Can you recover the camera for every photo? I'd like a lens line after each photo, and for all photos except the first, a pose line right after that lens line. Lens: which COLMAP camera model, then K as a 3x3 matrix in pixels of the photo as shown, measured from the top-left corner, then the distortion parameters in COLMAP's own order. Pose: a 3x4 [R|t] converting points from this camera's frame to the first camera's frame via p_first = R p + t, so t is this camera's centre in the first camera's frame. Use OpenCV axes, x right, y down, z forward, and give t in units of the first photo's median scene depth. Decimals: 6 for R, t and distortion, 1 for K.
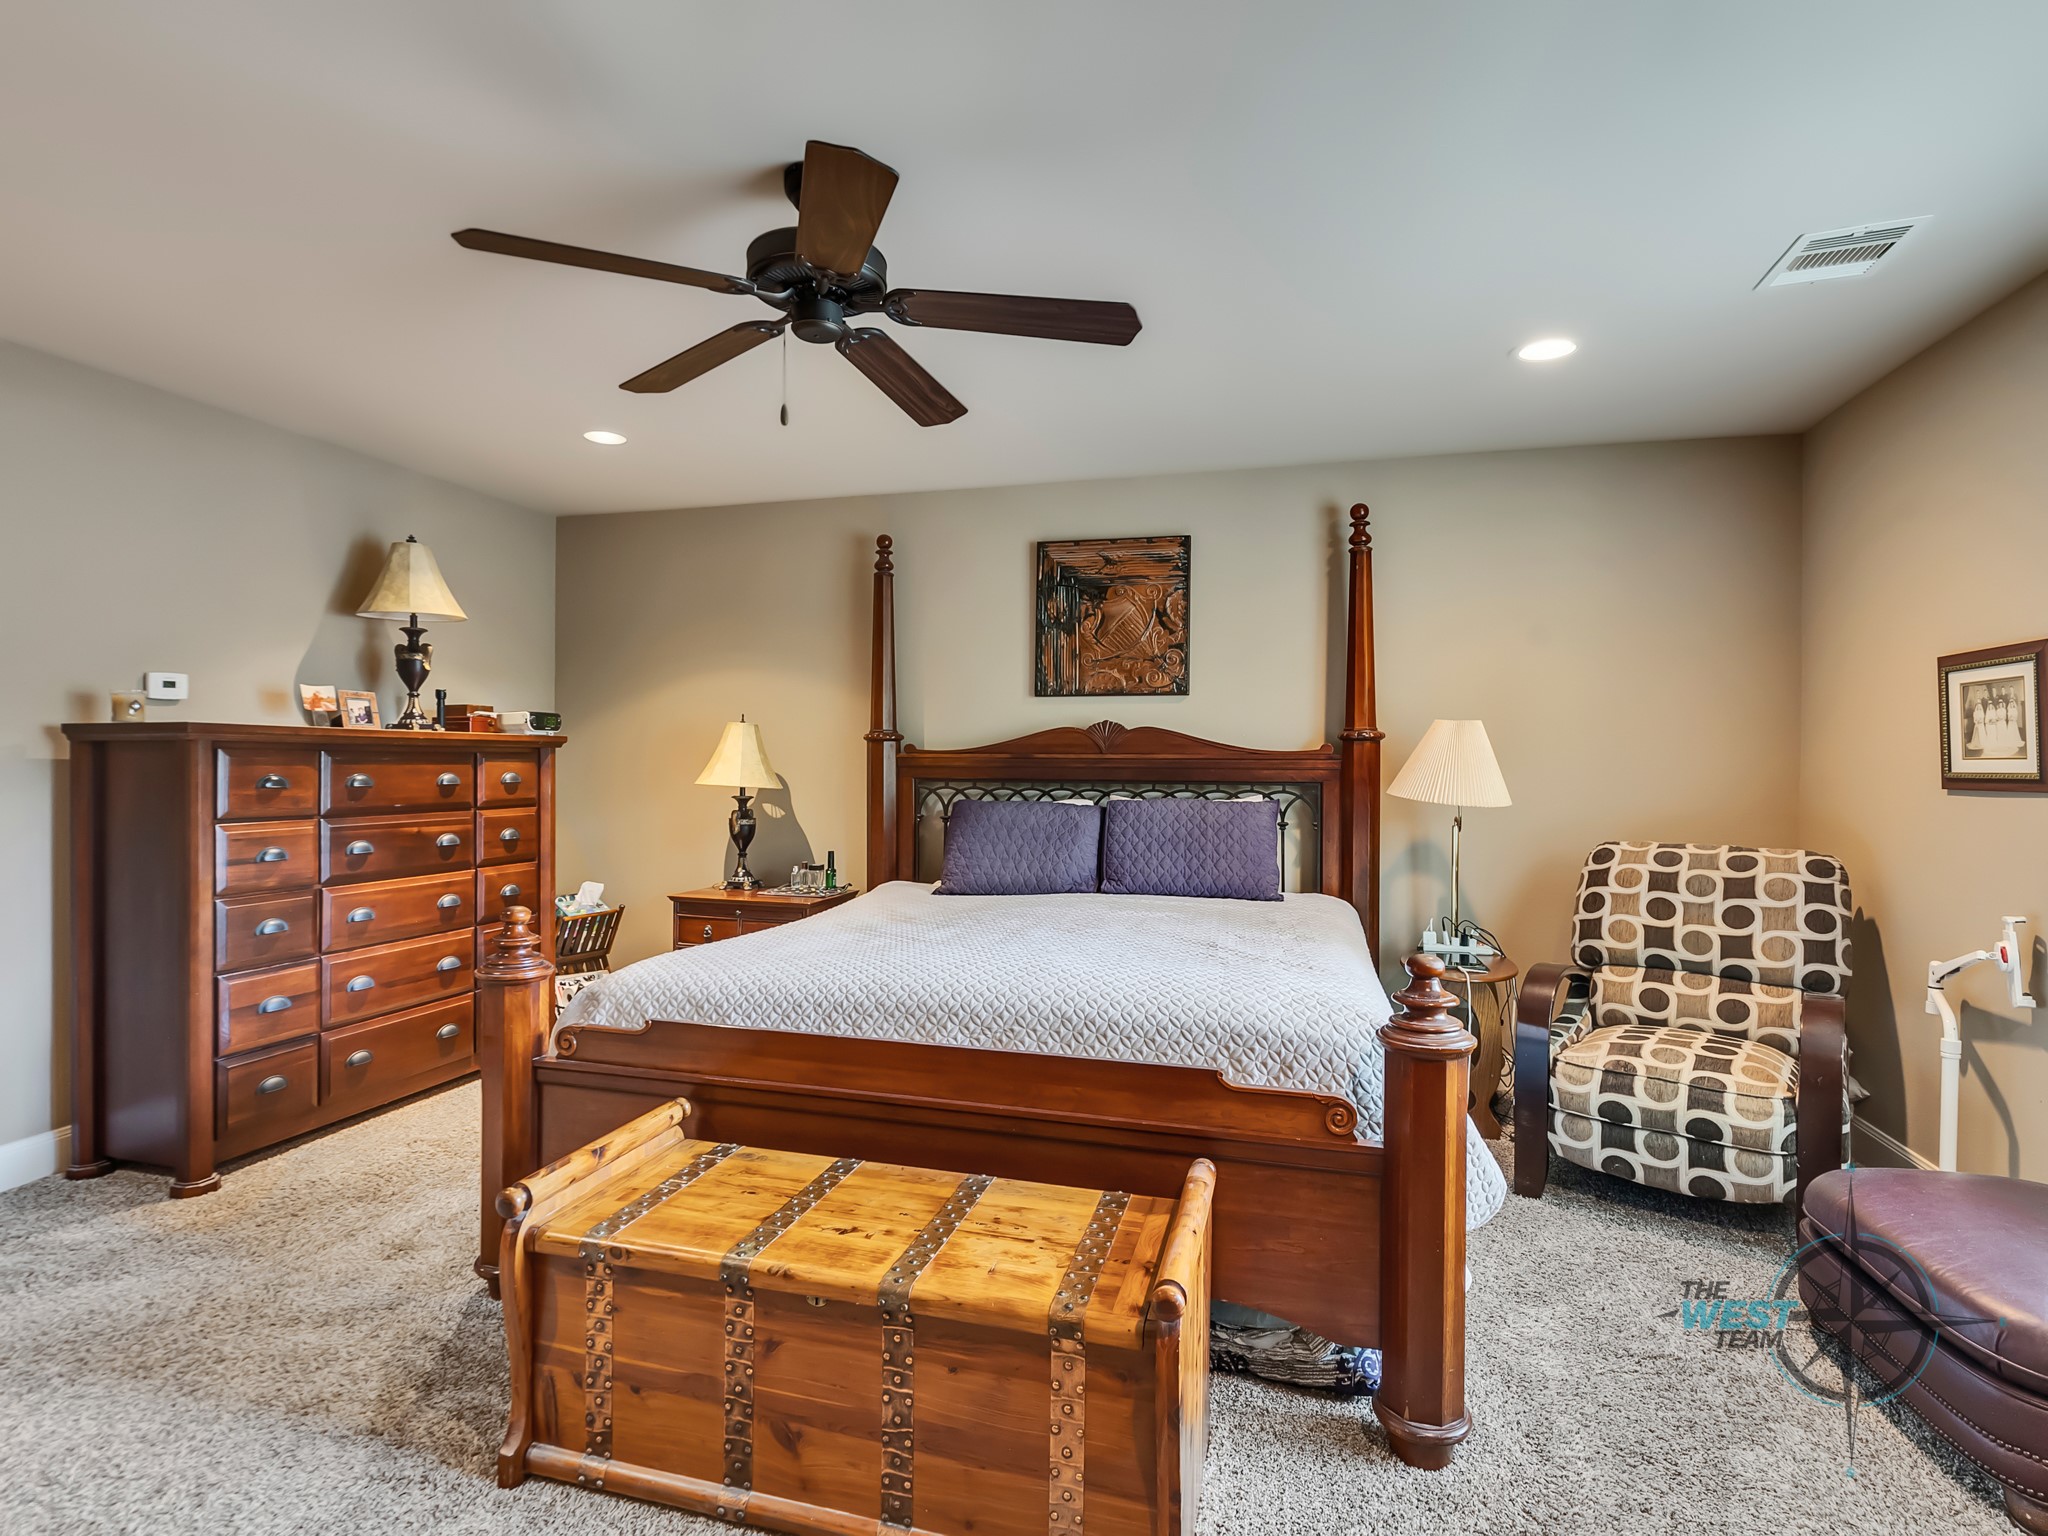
lens RADIAL K [[1041.5, 0, 1007.3], [0, 1041.5, 766.4], [0, 0, 1]] dist [-0.004779, 0.001938]
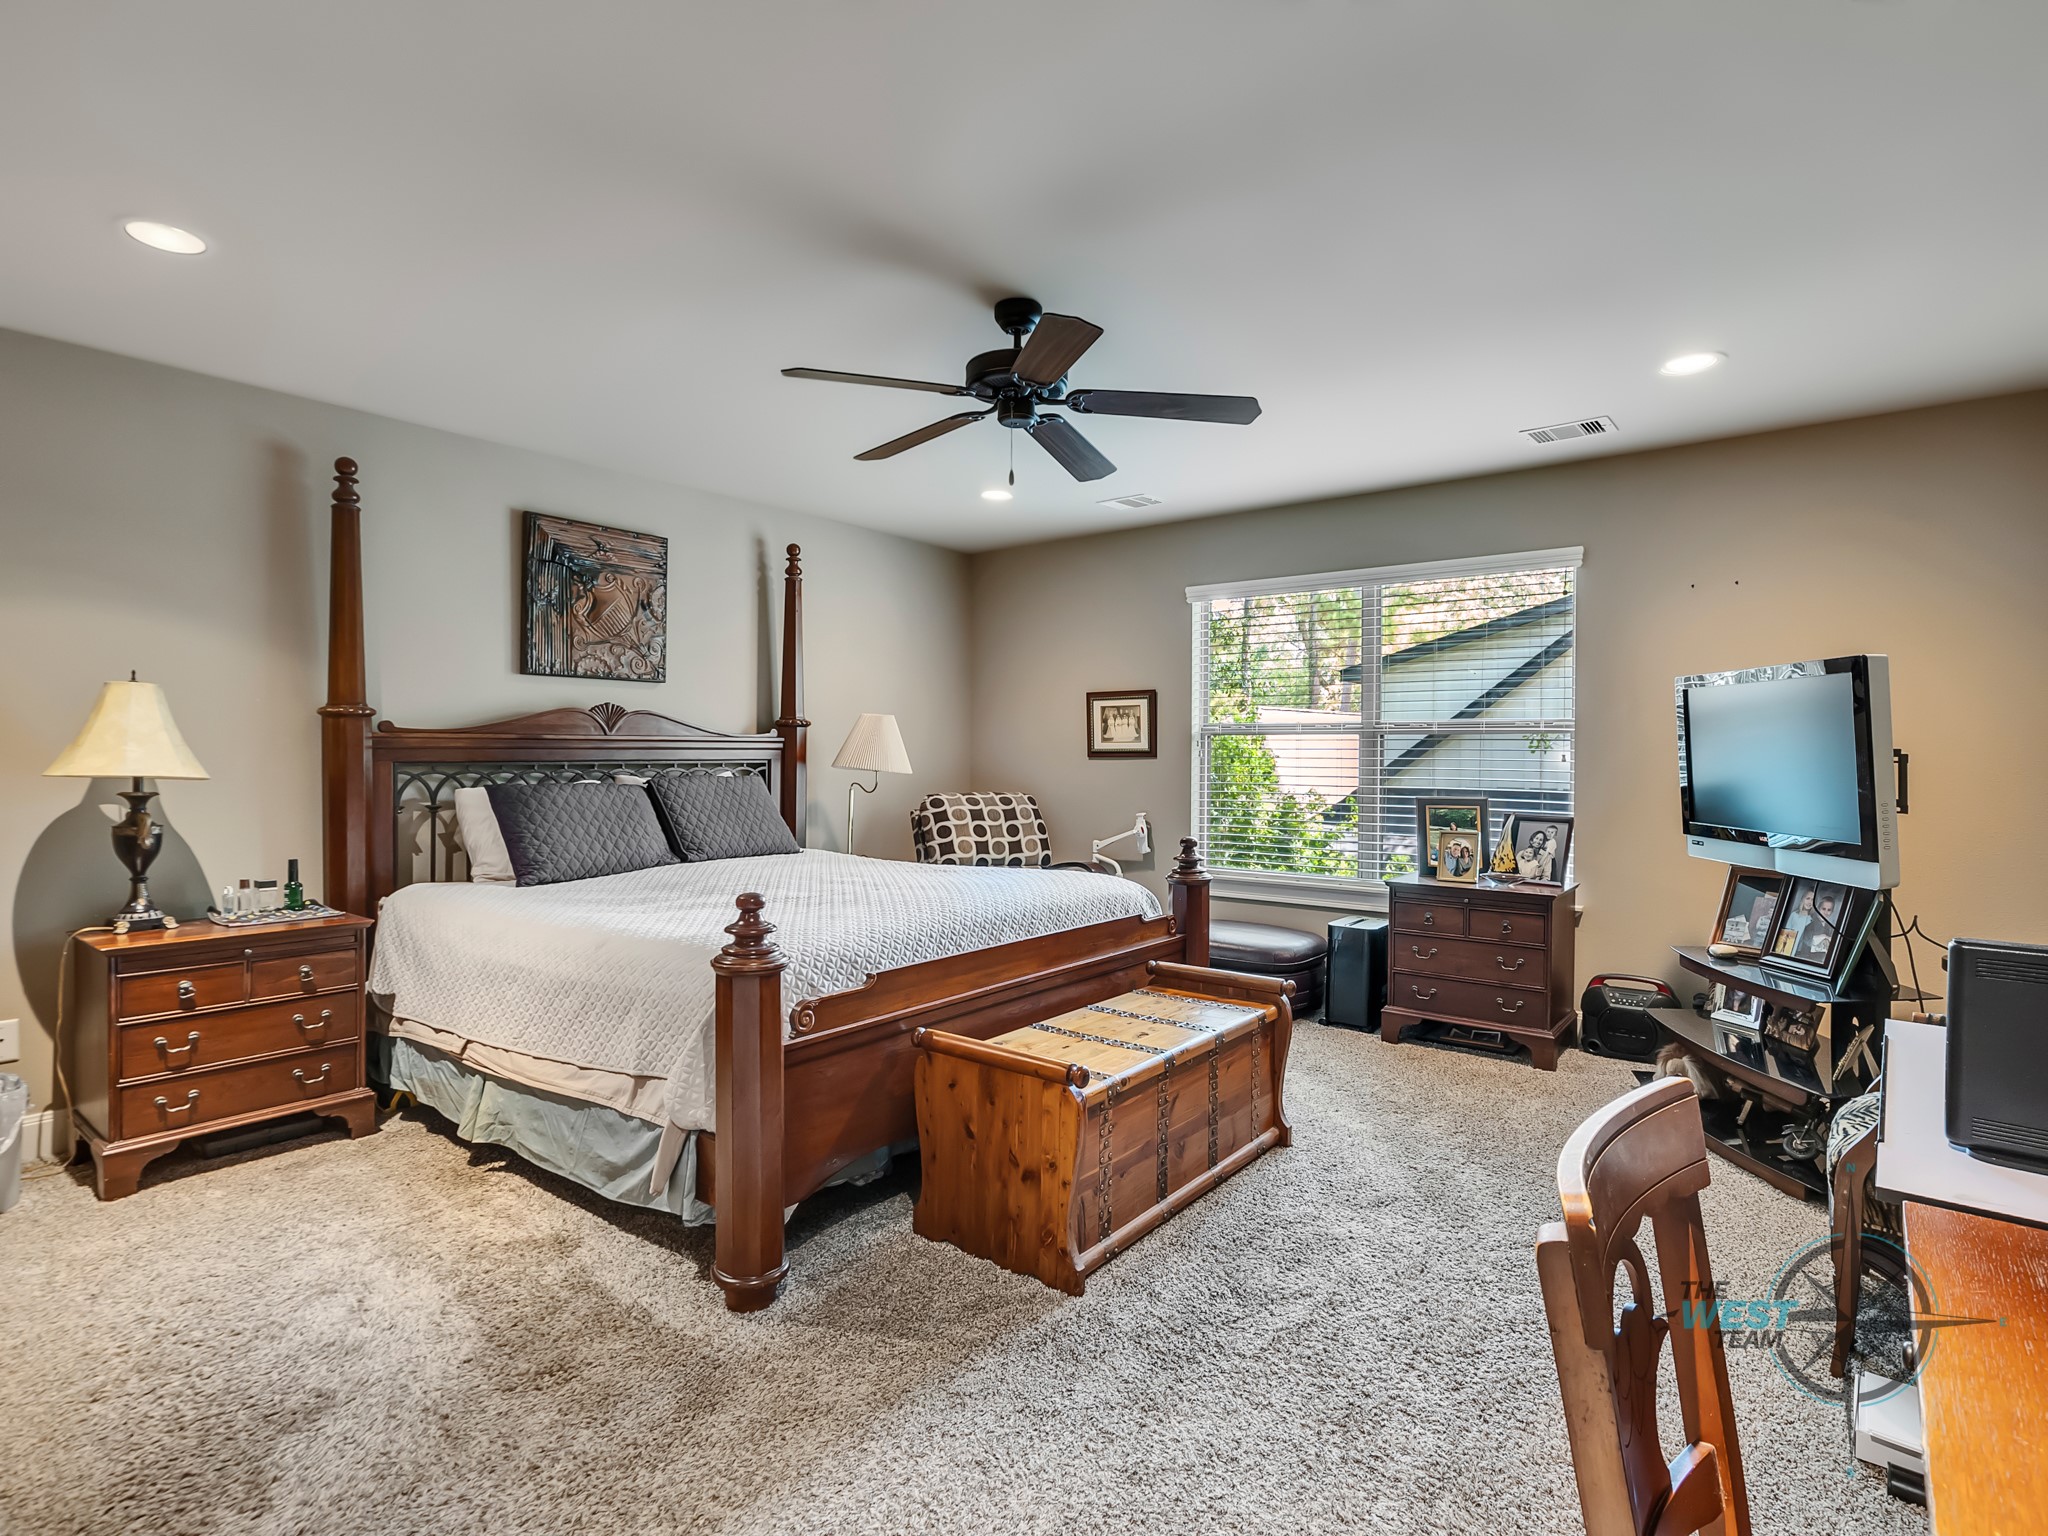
lens RADIAL K [[1041.5, 0, 1007.3], [0, 1041.5, 766.4], [0, 0, 1]] dist [-0.004779, 0.001938]
pose [[0.382487, -0.017698, 0.923791, -0.791015], [0.004465, 0.999840, 0.017306, 0.003015], [-0.923950, -0.002494, 0.382505, 0.270584]]
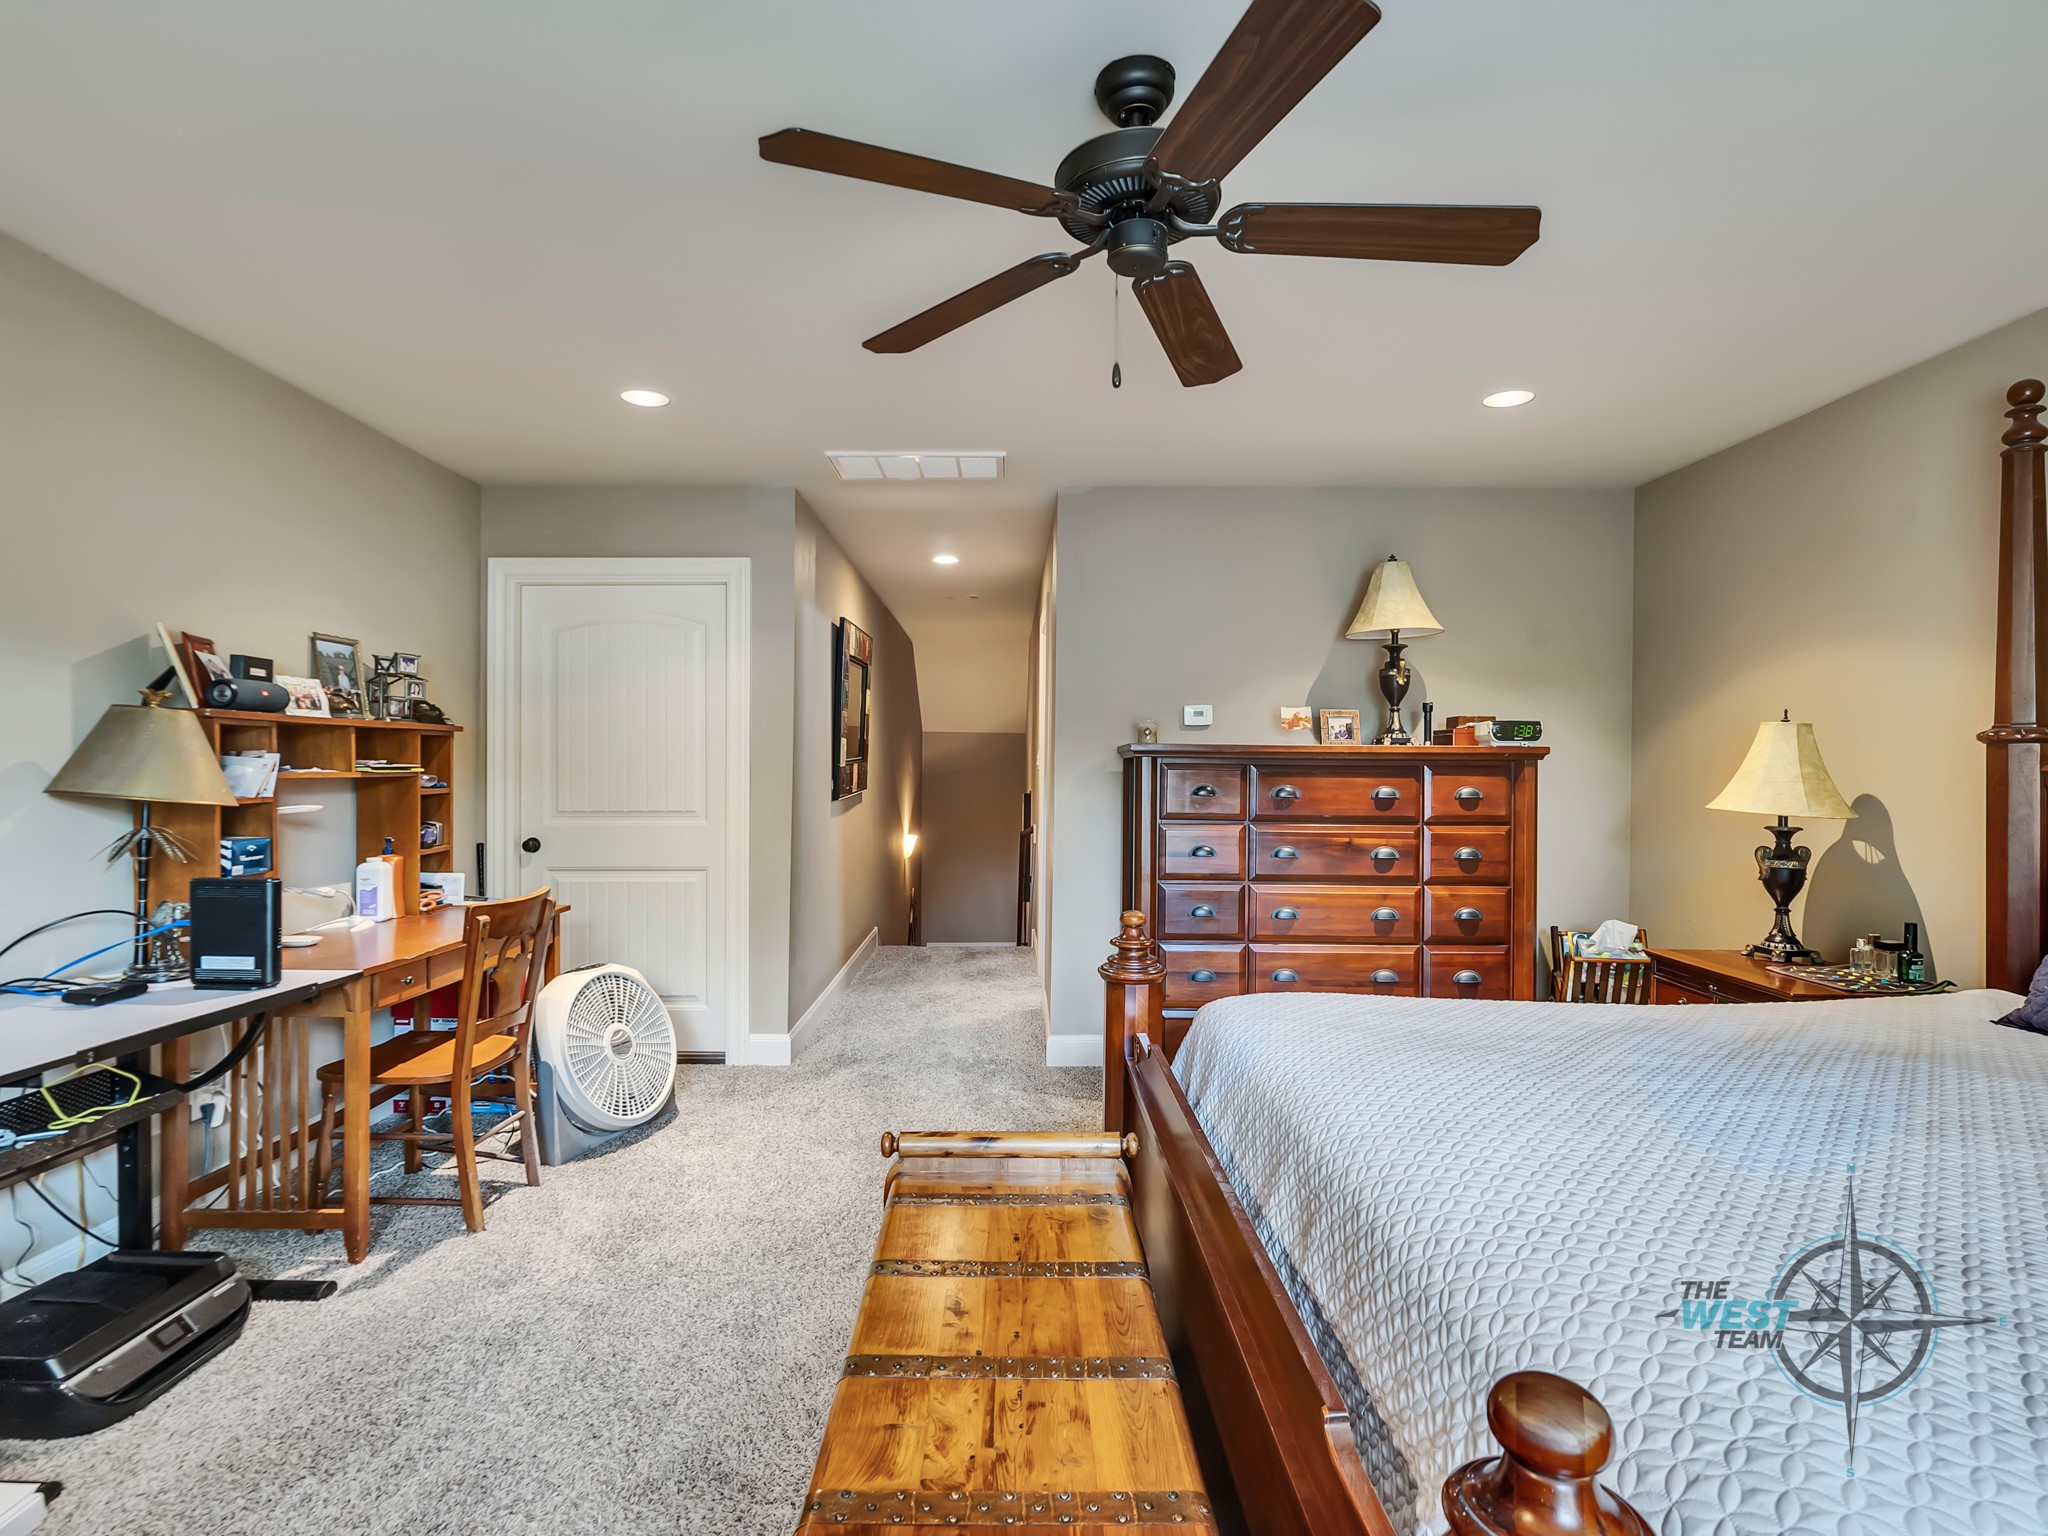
lens RADIAL K [[1041.5, 0, 1007.3], [0, 1041.5, 766.4], [0, 0, 1]] dist [-0.004779, 0.001938]
pose [[0.278046, -0.002574, -0.960564, 0.325395], [-0.010627, 0.999927, -0.005755, -0.003222], [0.960509, 0.011808, 0.277998, 0.367029]]
